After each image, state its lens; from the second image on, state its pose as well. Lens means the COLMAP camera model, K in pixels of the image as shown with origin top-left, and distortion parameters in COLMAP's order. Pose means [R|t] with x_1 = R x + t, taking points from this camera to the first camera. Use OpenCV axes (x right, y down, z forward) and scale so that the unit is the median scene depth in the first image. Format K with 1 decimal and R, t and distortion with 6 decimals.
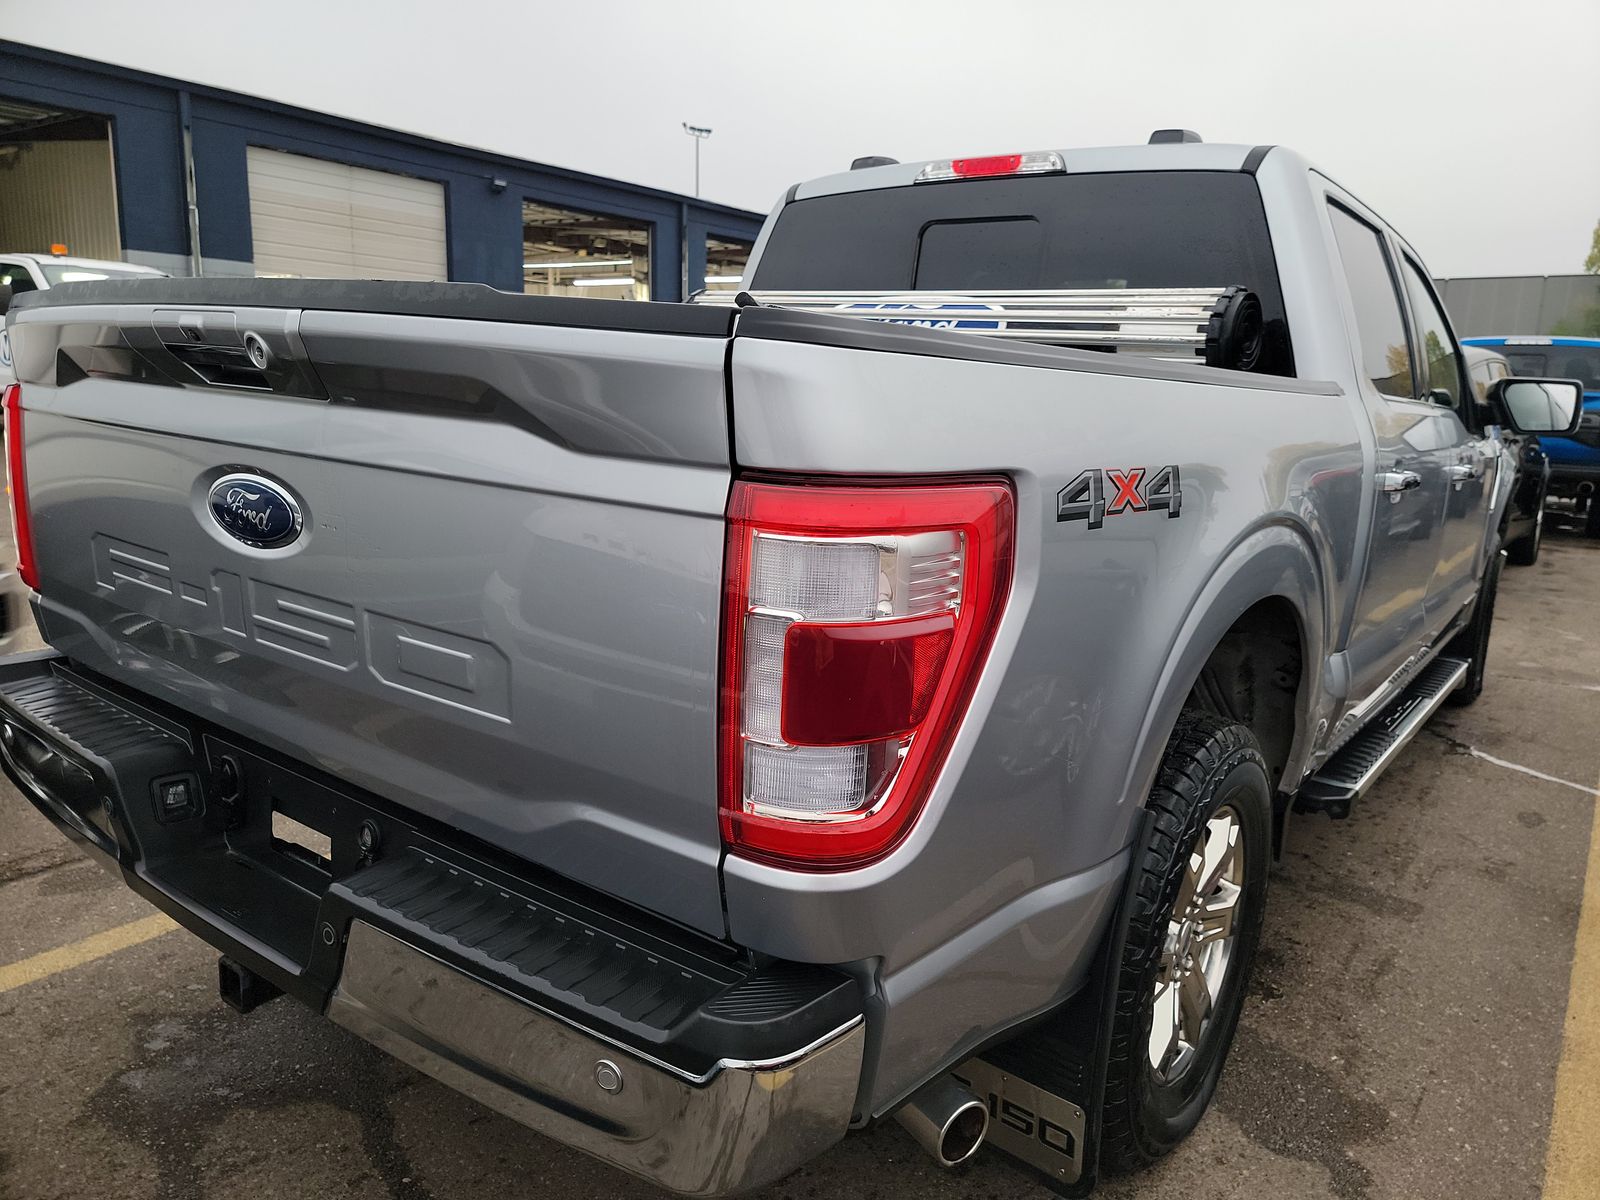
lens RADIAL K [[1108.8, 0, 849.8], [0, 1108.8, 584.5], [0, 0, 1]] dist [0.066699, -0.064472]
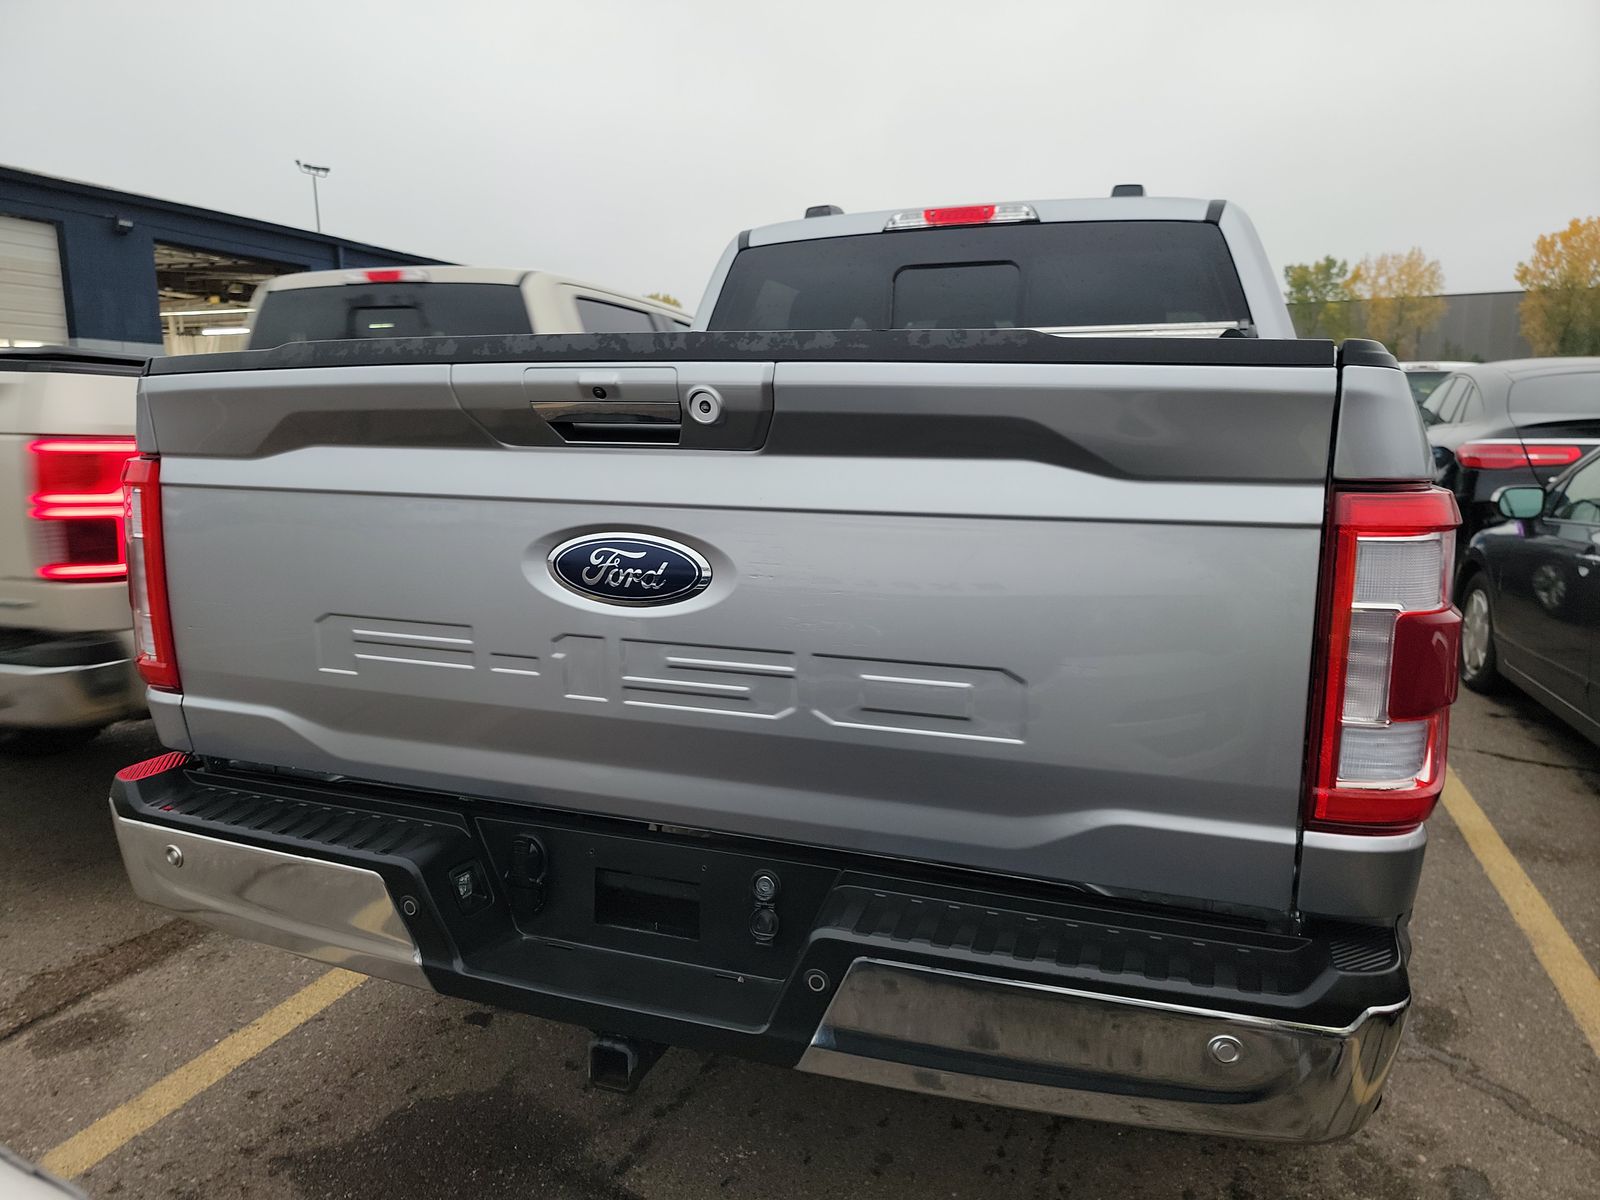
lens RADIAL K [[1099.5, 0, 813.0], [0, 1099.5, 601.0], [0, 0, 1]] dist [0.072223, -0.062011]
pose [[0.961145, -0.084697, 0.262728, -0.335079], [0.090012, 0.995907, -0.008236, -0.008454], [-0.260955, 0.031565, 0.964835, 0.018616]]
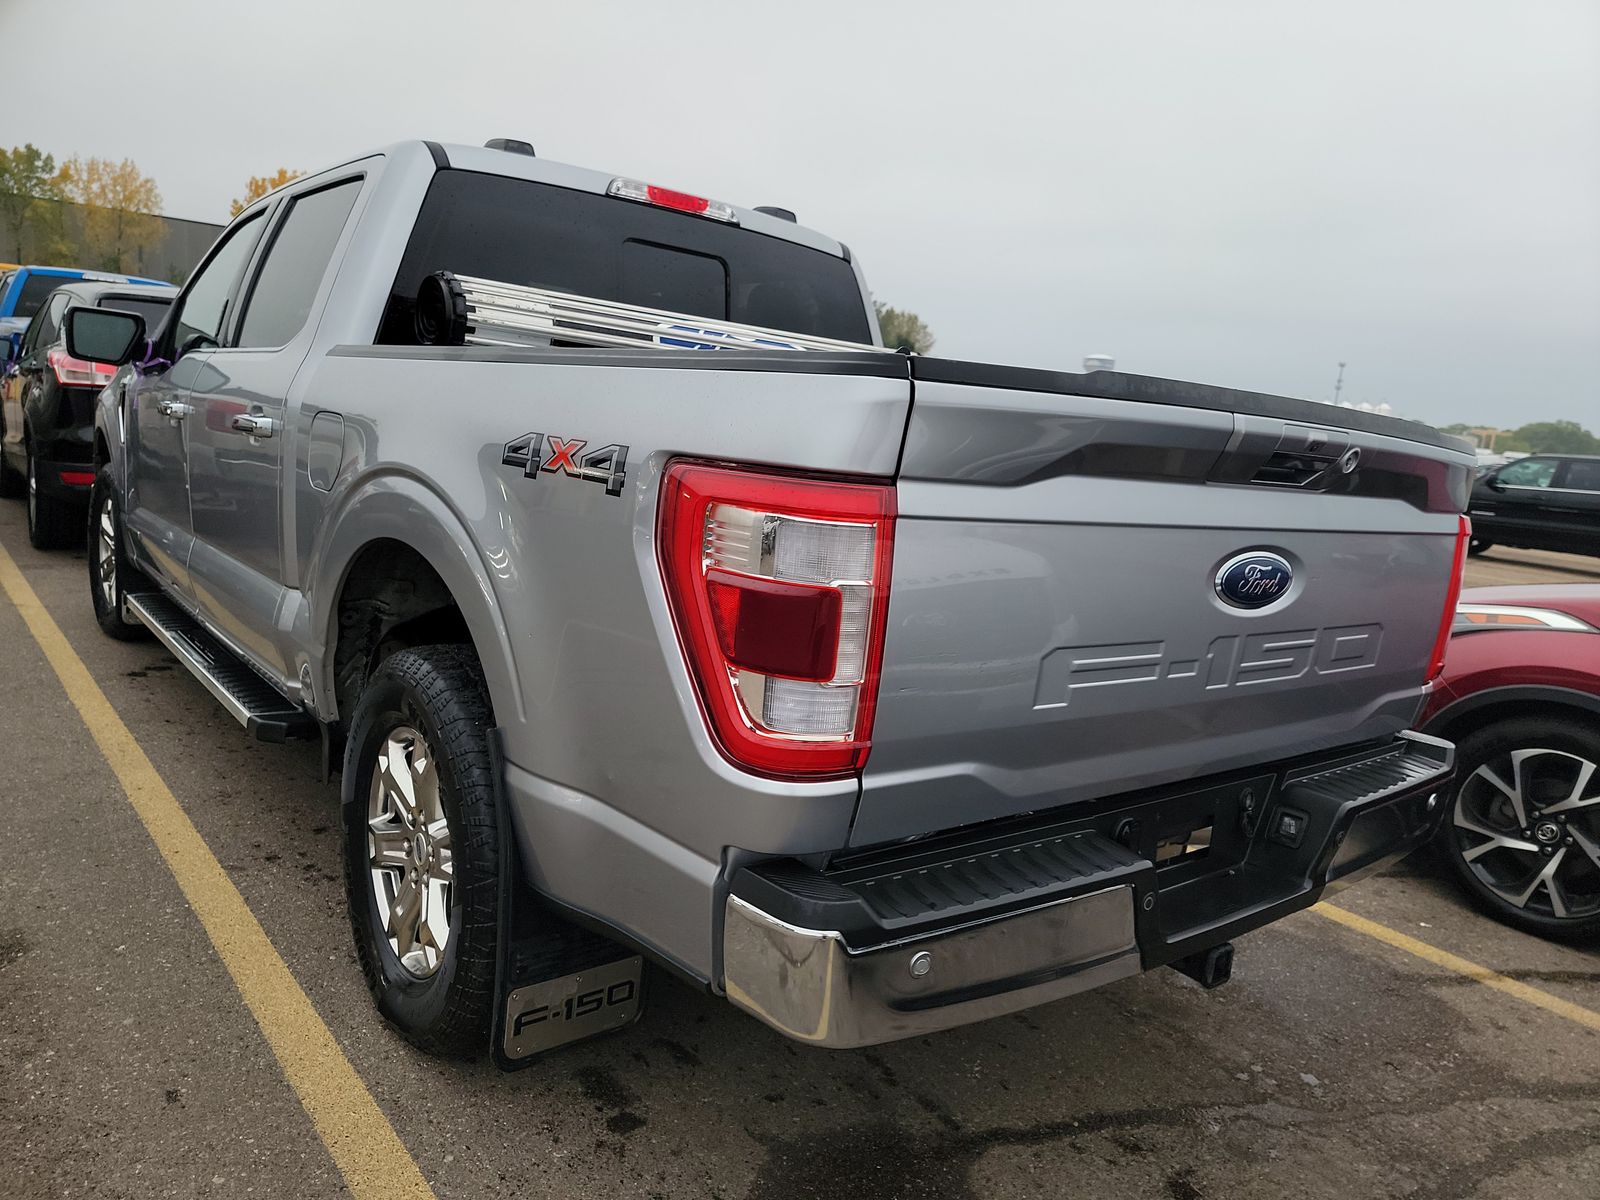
lens RADIAL K [[1099.5, 0, 813.0], [0, 1099.5, 601.0], [0, 0, 1]] dist [0.072223, -0.062011]
pose [[0.269380, -0.177191, 0.946593, -0.974923], [0.092689, 0.983135, 0.157654, -0.150362], [-0.958563, 0.045270, 0.281261, 0.600081]]
